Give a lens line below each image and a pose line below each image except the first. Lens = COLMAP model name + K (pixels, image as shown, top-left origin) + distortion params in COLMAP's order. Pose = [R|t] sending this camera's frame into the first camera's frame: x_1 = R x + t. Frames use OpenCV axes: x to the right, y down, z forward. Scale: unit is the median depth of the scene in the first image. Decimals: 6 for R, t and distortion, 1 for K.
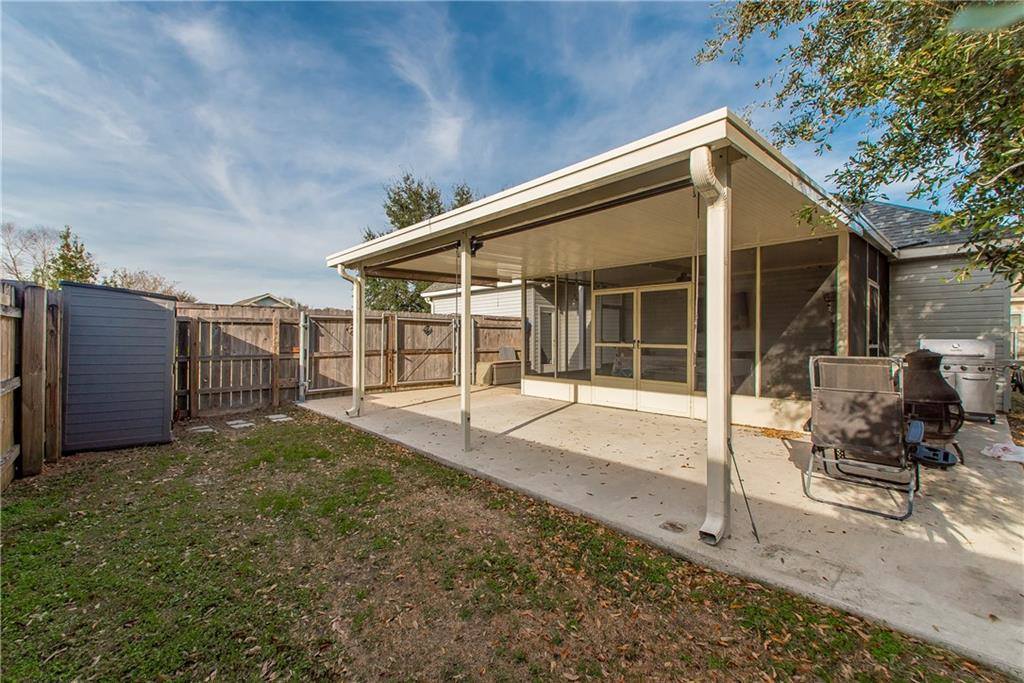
lens RADIAL K [[429.7, 0, 511.5], [0, 429.7, 342.3], [0, 0, 1]] dist [0.008095, -0.000029]
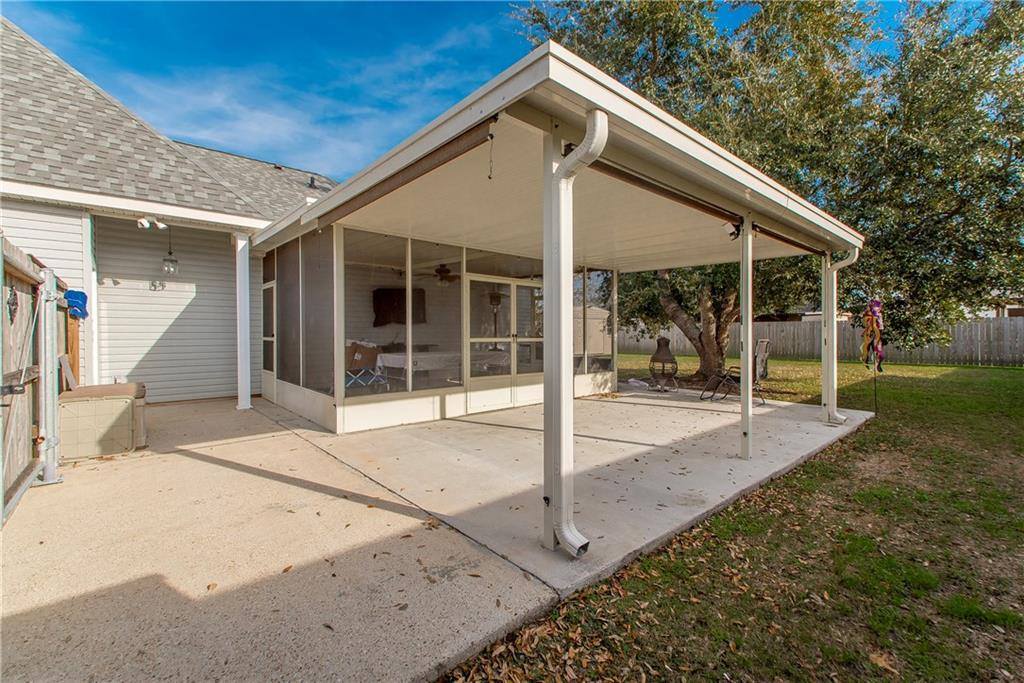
lens RADIAL K [[429.7, 0, 512.4], [0, 429.7, 336.6], [0, 0, 1]] dist [0.008095, -0.000029]
pose [[0.008577, -0.009653, 0.999917, -0.606664], [0.010220, 0.999902, 0.009565, -0.008514], [-0.999911, 0.010137, 0.008675, 0.904466]]
